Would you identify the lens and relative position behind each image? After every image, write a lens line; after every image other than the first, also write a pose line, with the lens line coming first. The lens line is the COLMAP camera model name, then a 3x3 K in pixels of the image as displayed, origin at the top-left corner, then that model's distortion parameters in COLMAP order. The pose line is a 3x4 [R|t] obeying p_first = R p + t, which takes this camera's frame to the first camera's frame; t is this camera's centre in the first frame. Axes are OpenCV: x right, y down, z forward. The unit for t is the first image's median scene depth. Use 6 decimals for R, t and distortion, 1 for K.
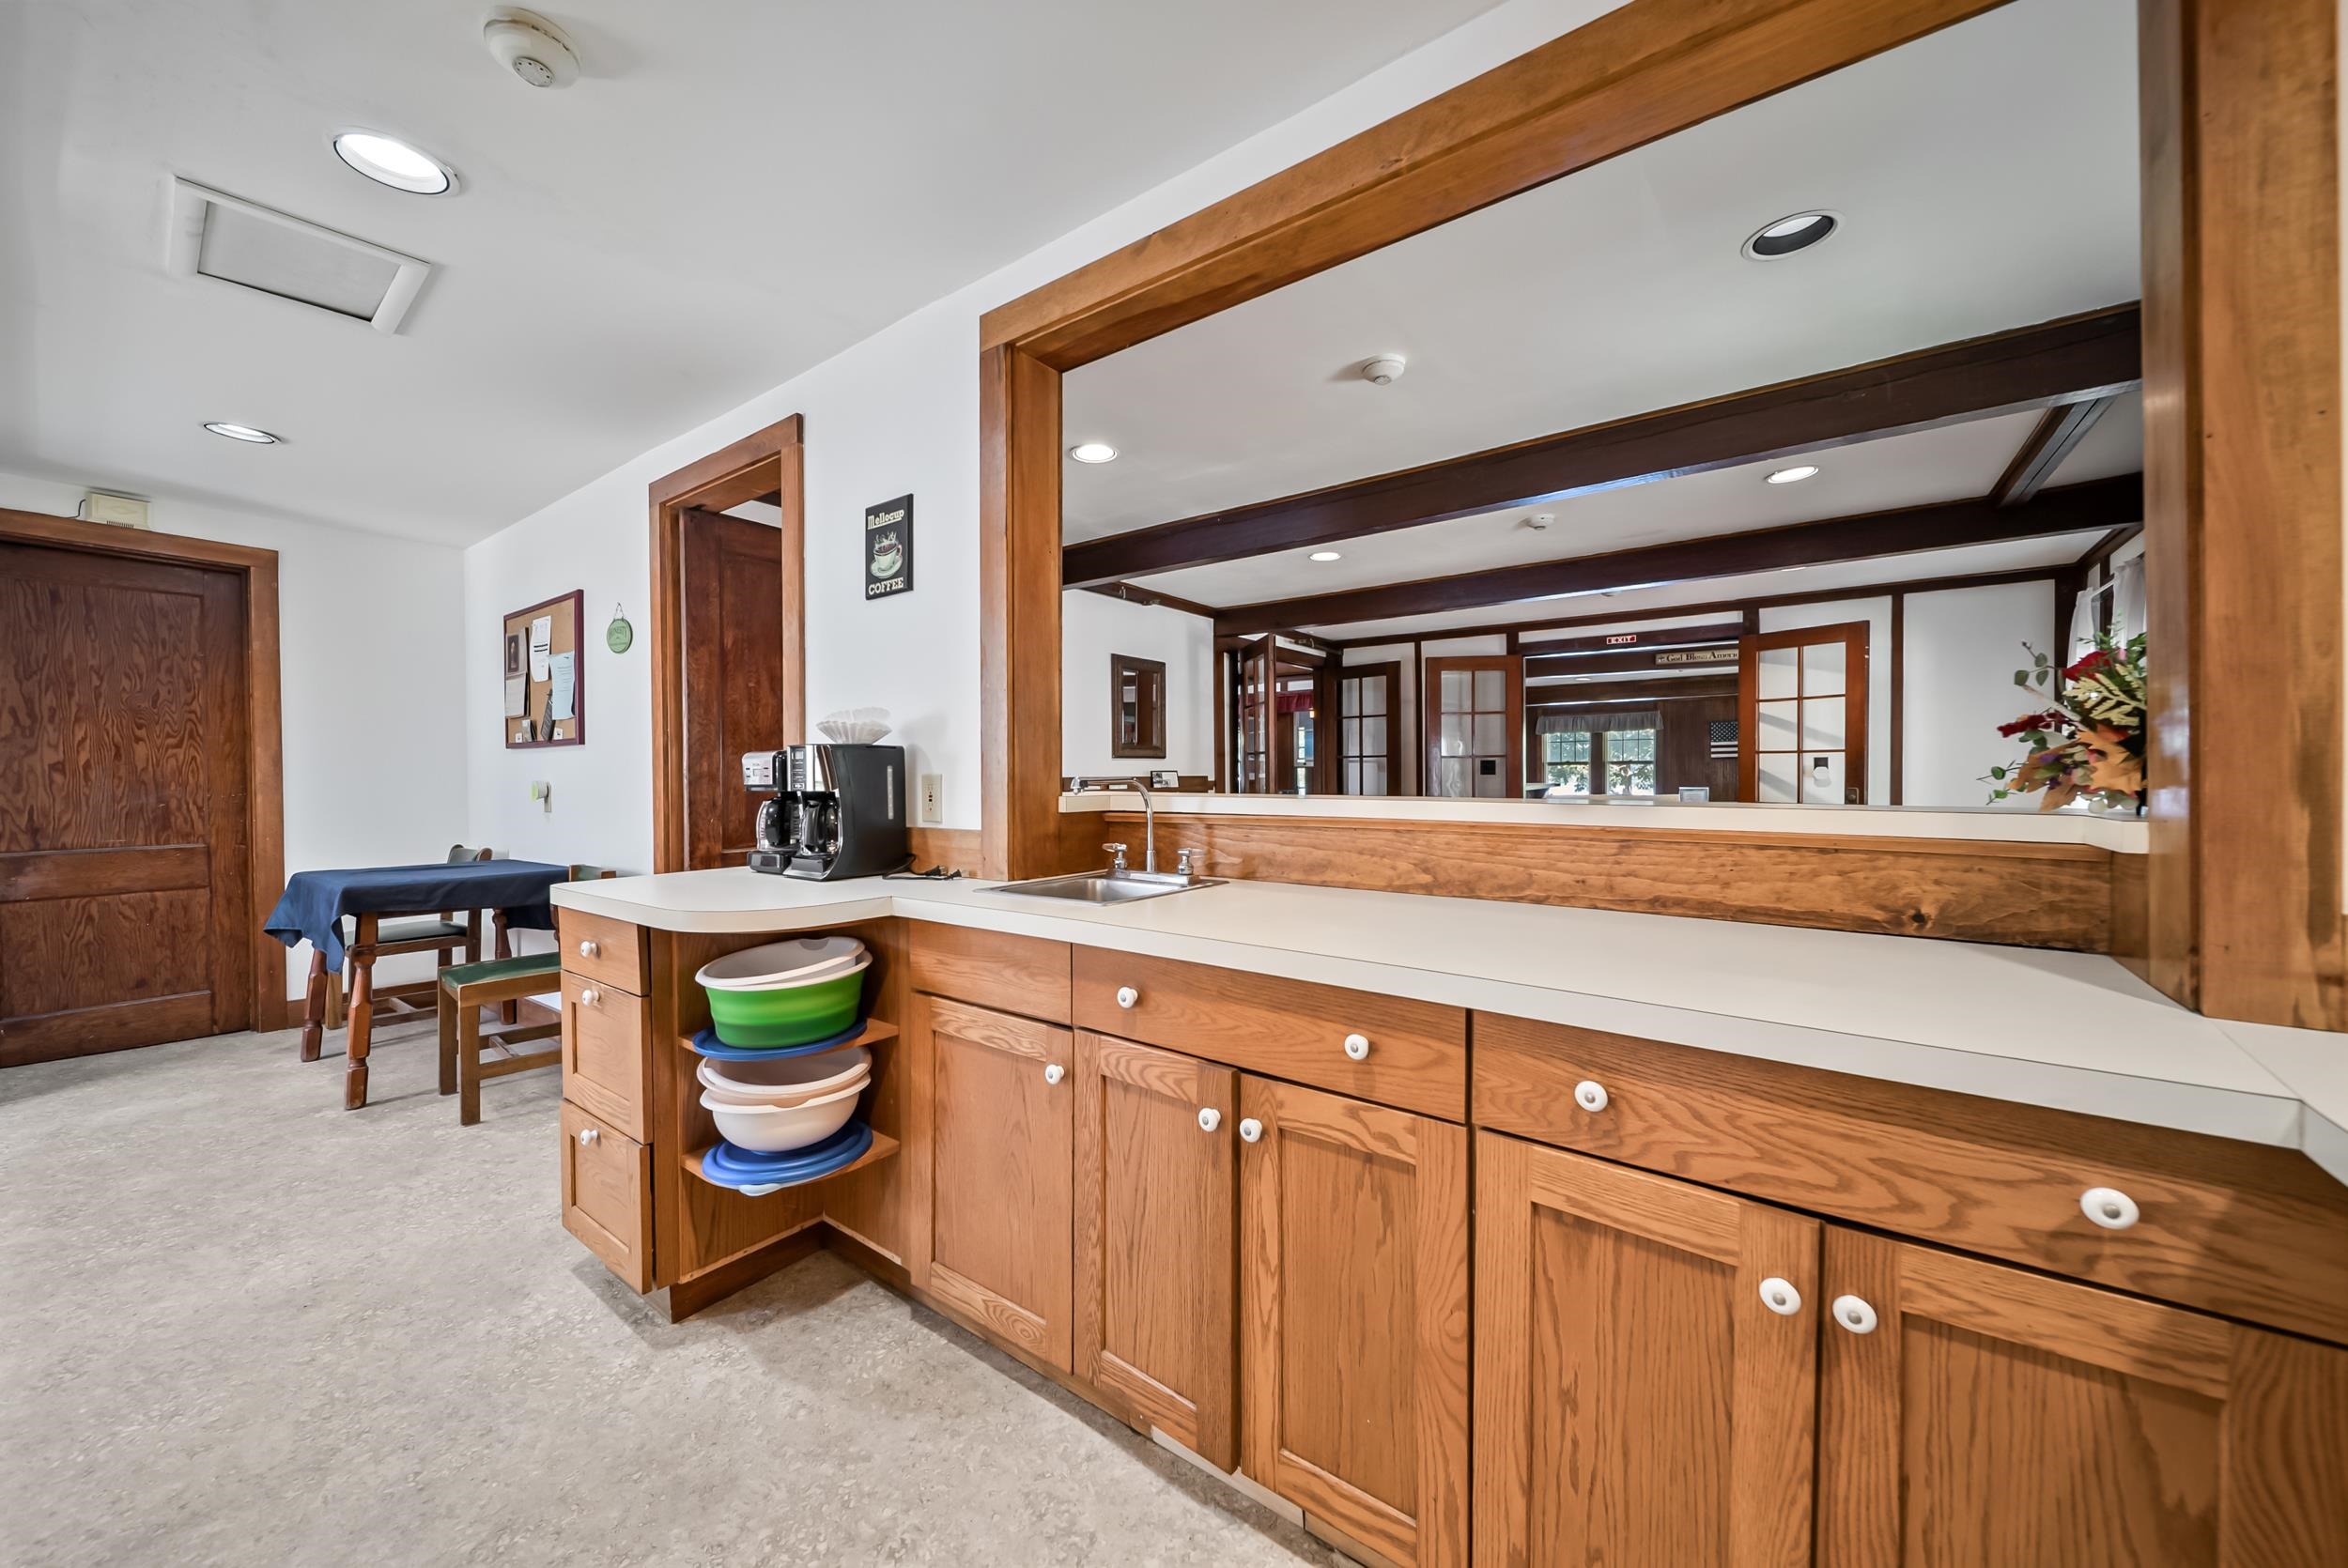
lens RADIAL K [[834.3, 0, 1176.9], [0, 834.3, 783.1], [0, 0, 1]] dist [-0.001566, -0.000151]
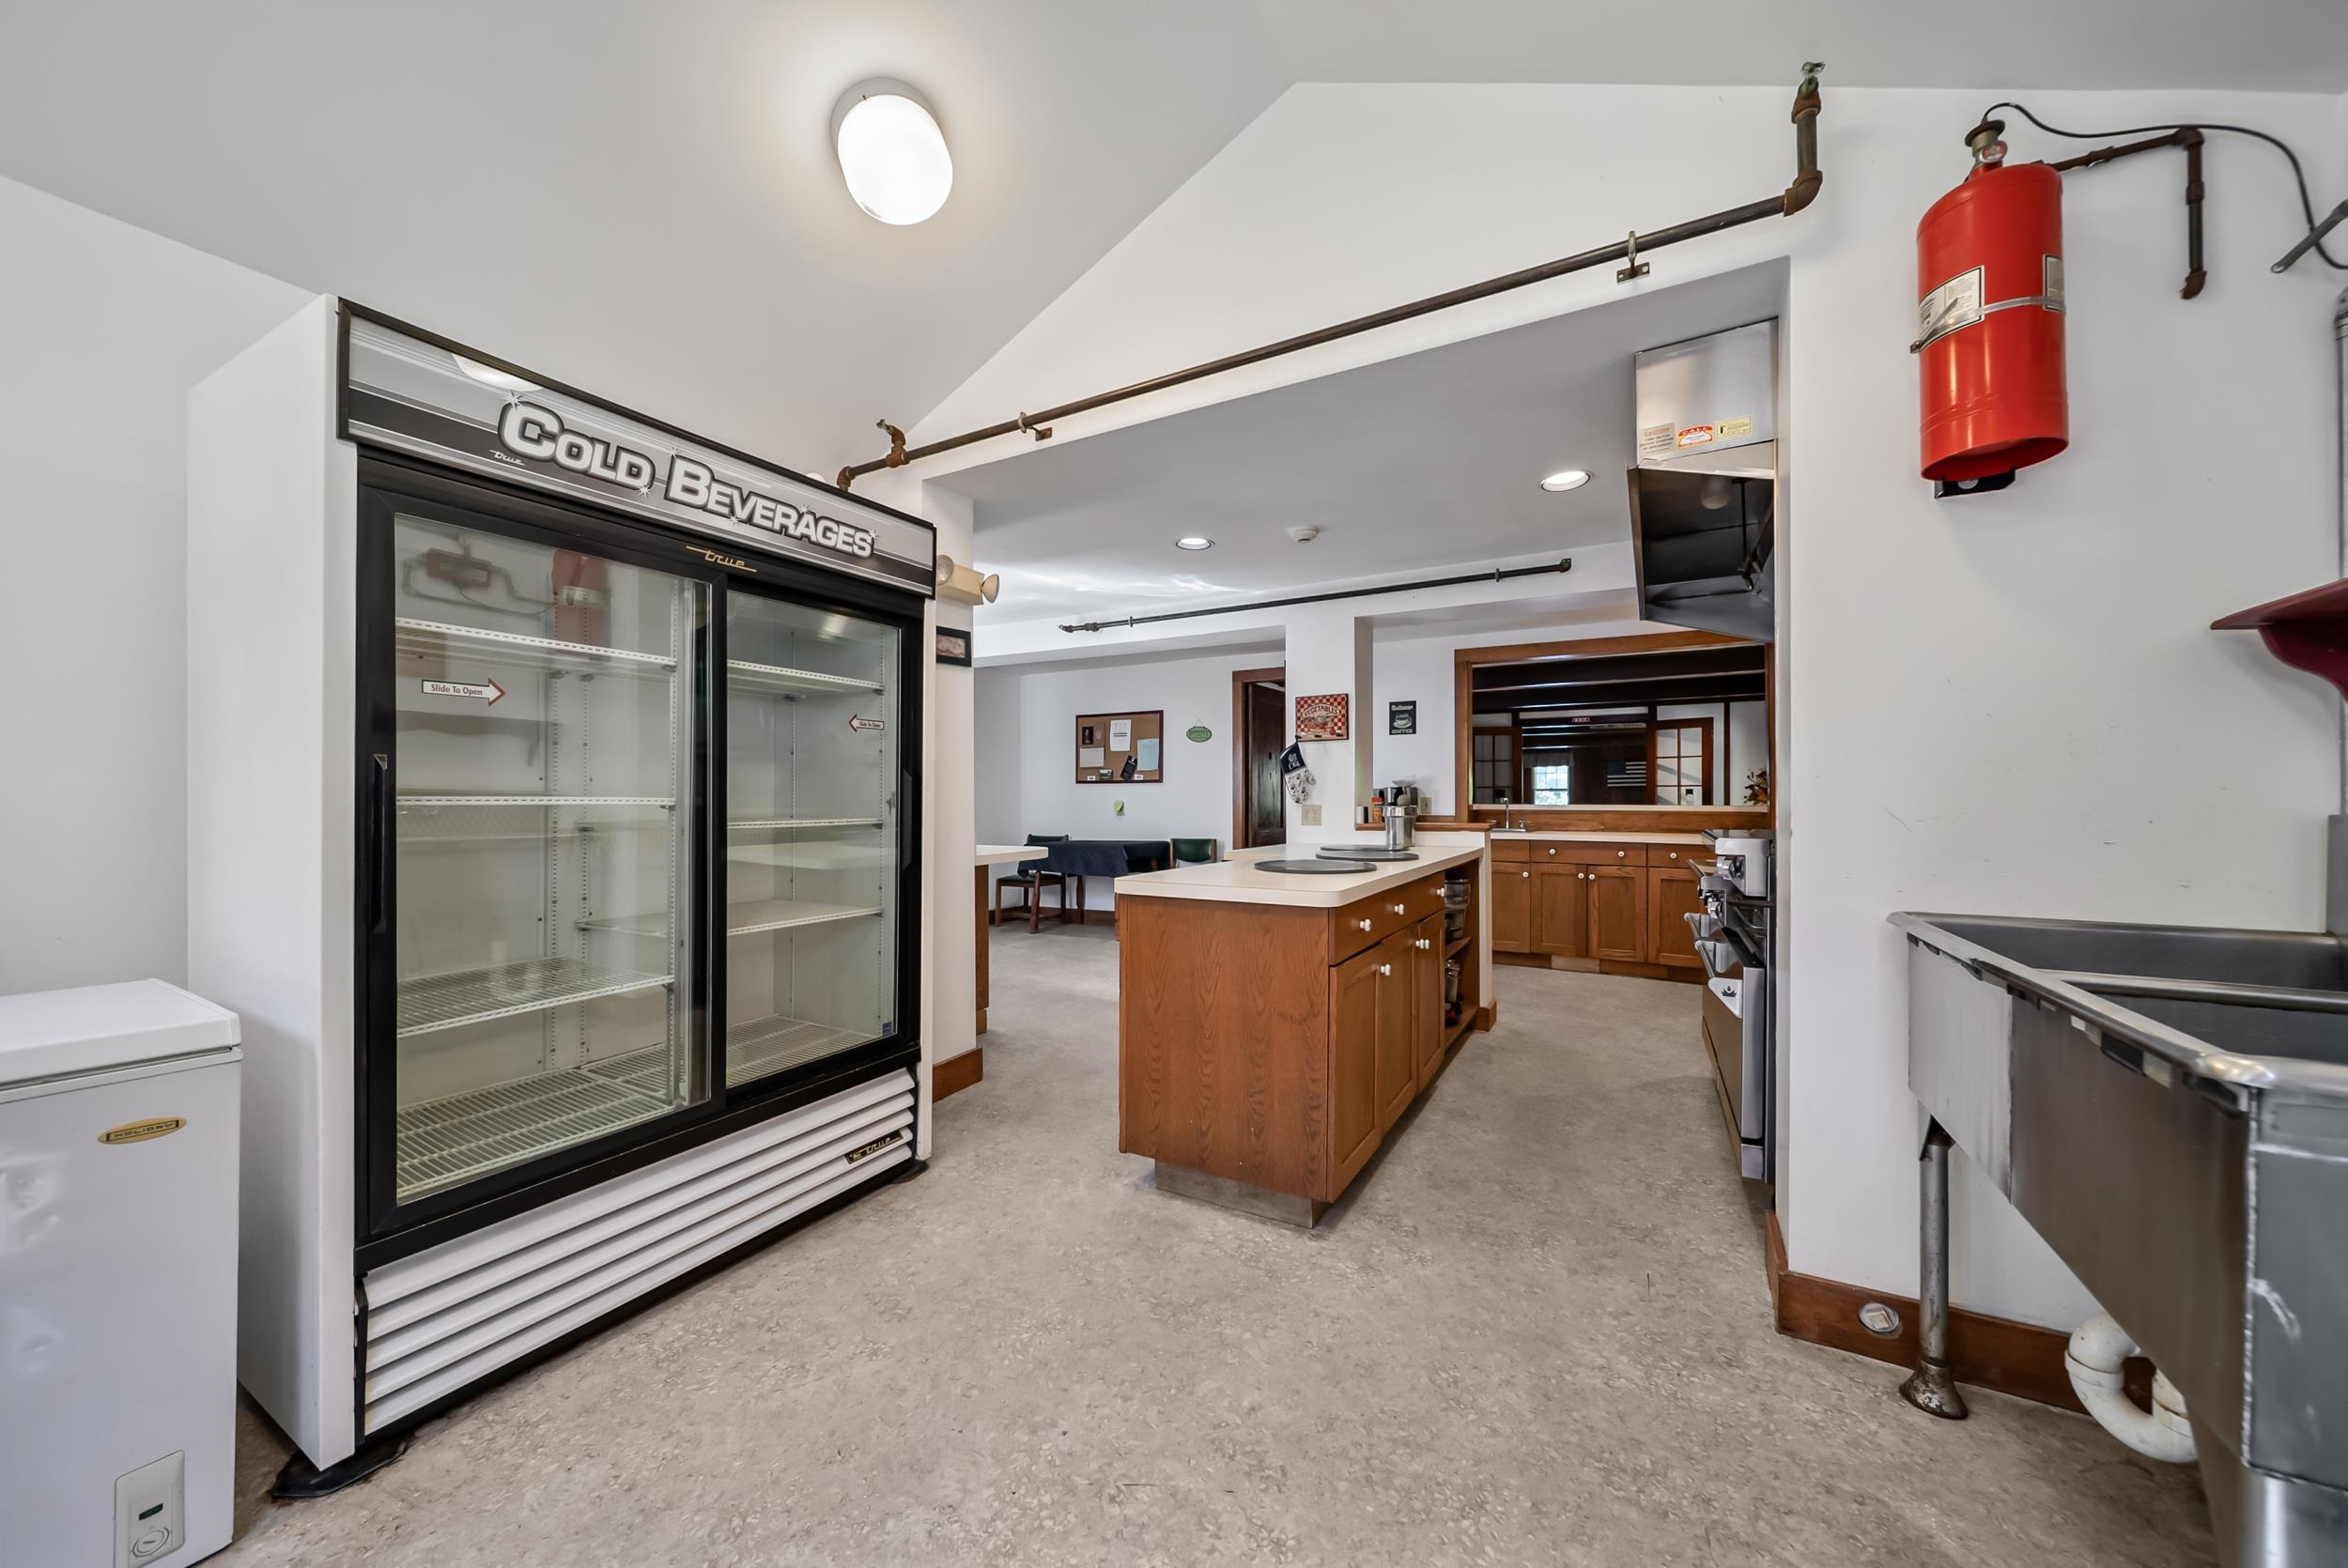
lens RADIAL K [[834.3, 0, 1162.5], [0, 834.3, 792.7], [0, 0, 1]] dist [-0.001566, -0.000151]
pose [[0.993497, 0.003447, 0.113805, -1.462406], [-0.001538, 0.999857, -0.016865, 0.024119], [-0.113847, 0.016581, 0.993360, -1.717497]]
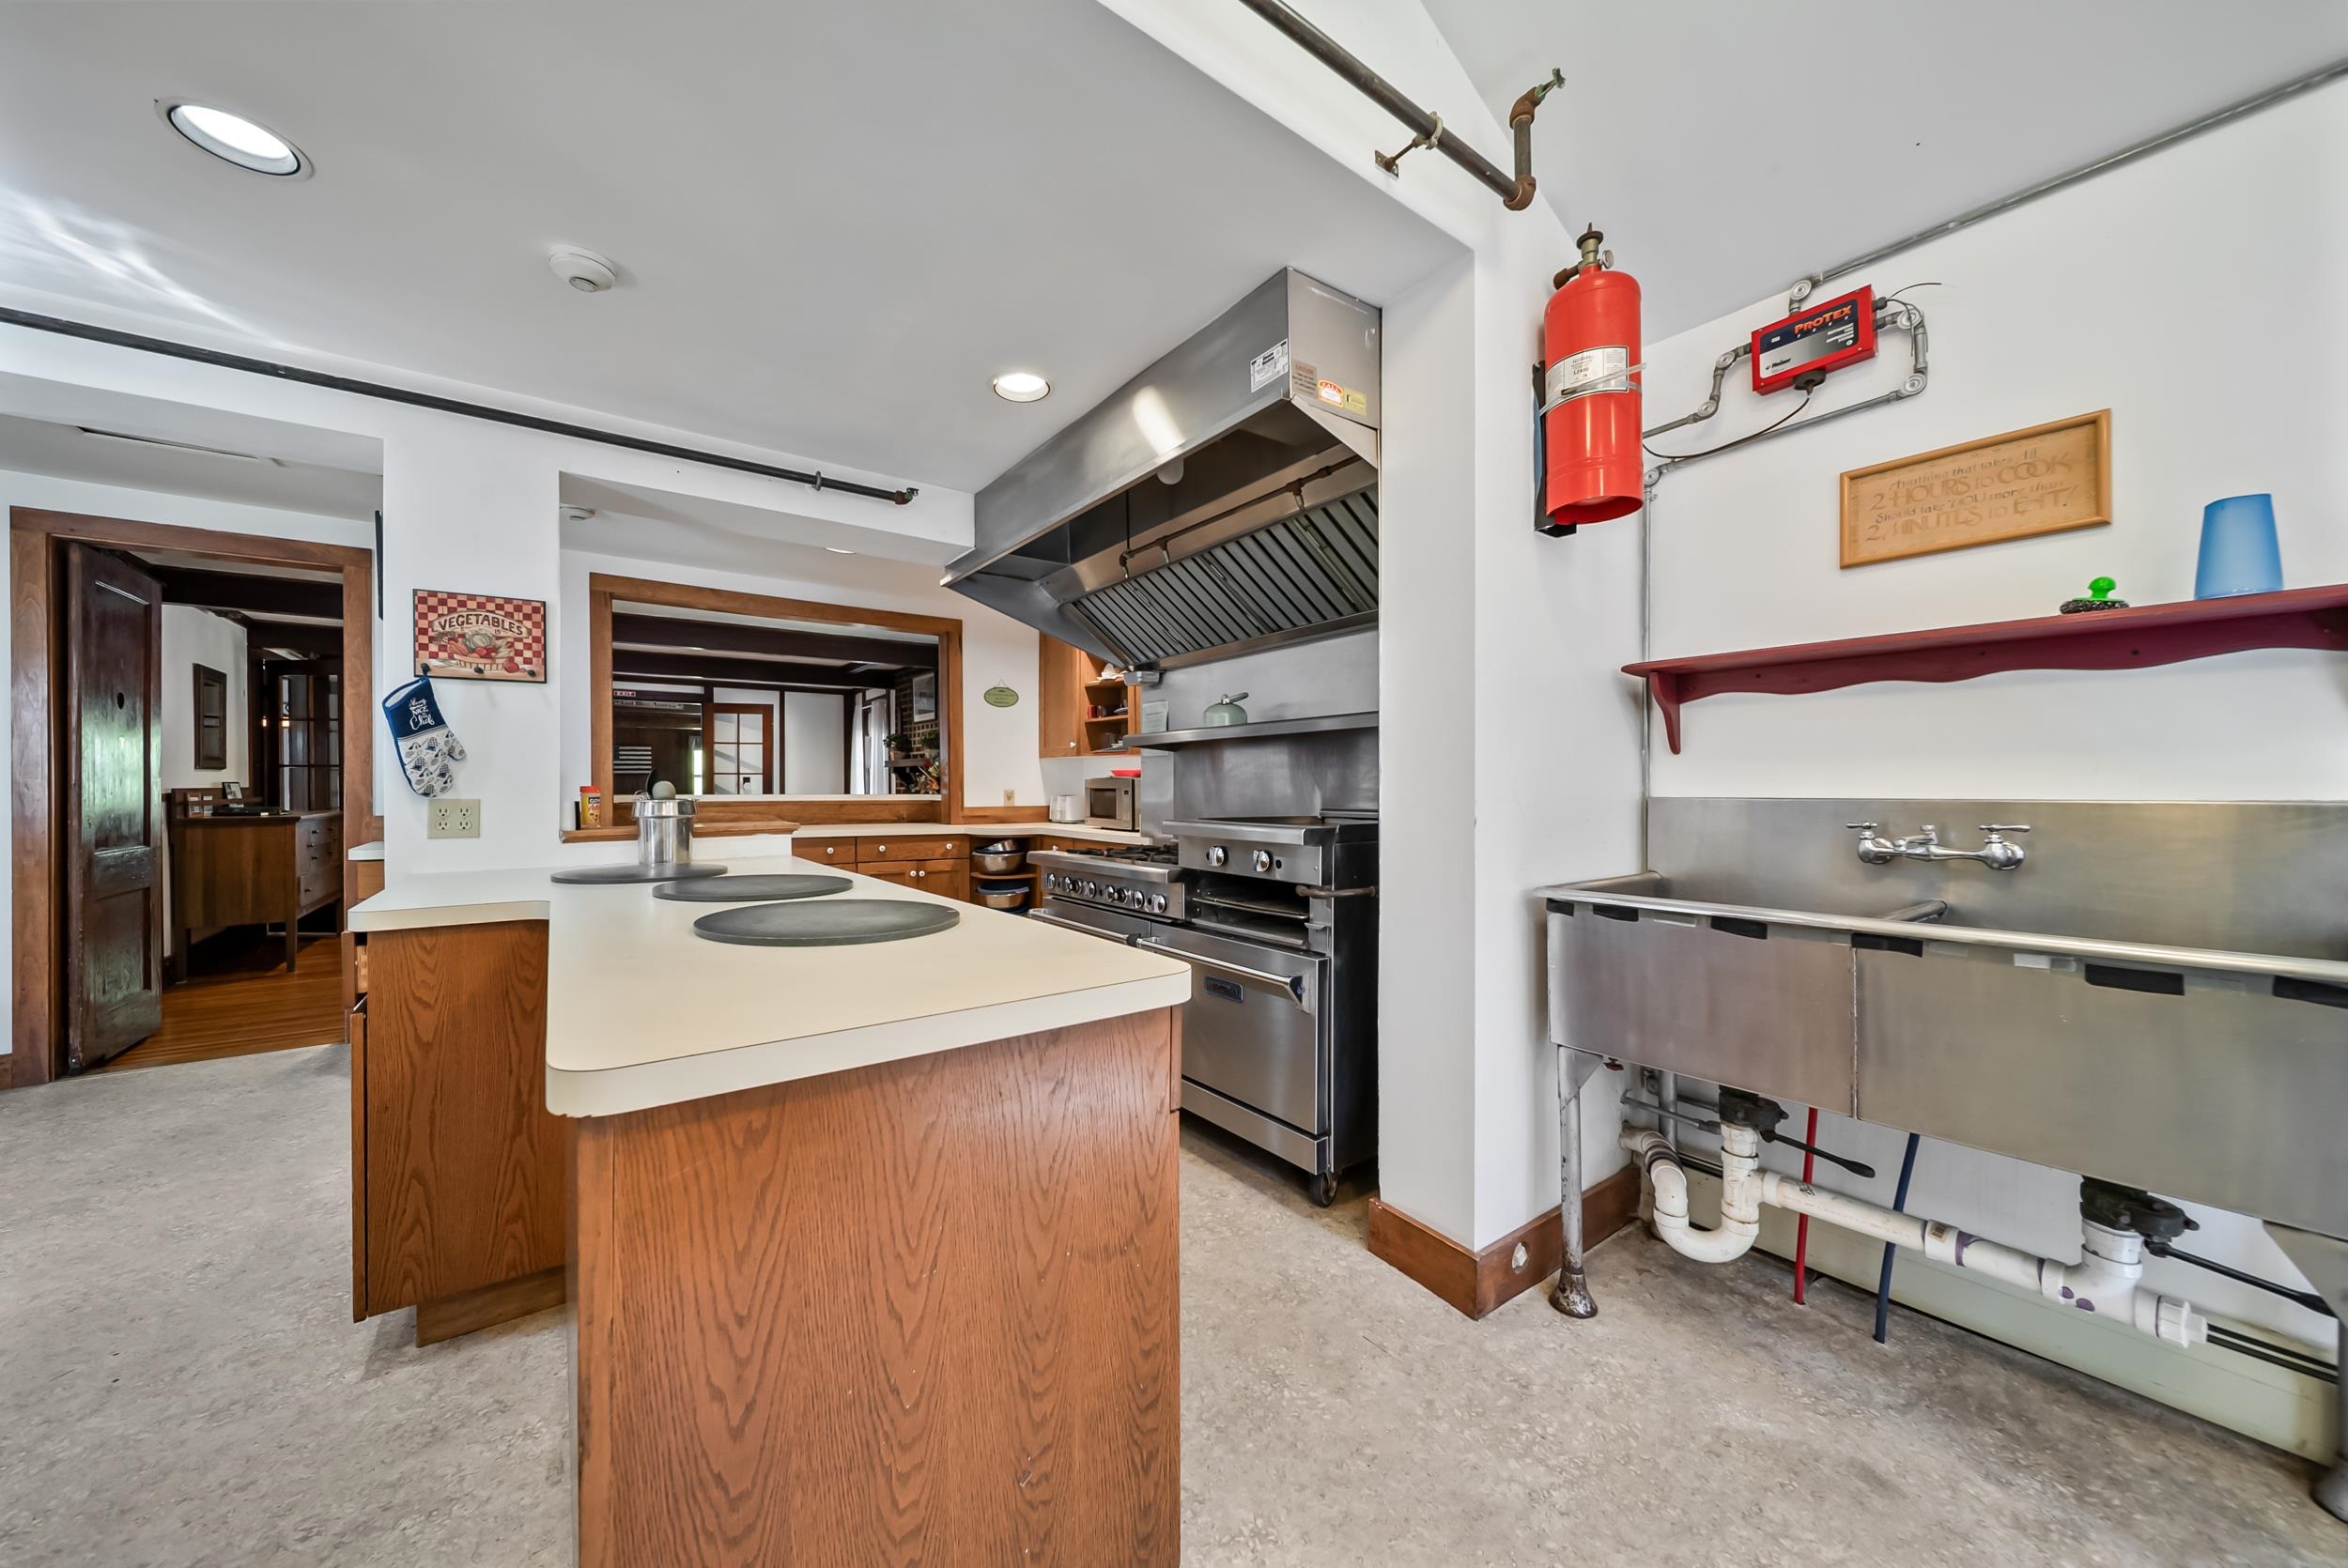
lens RADIAL K [[834.3, 0, 1178.5], [0, 834.3, 785.2], [0, 0, 1]] dist [-0.001566, -0.000151]
pose [[0.282560, 0.003940, 0.959242, -1.637374], [0.009807, 0.999927, -0.006996, 0.016774], [-0.959200, 0.011384, 0.282500, -0.920592]]
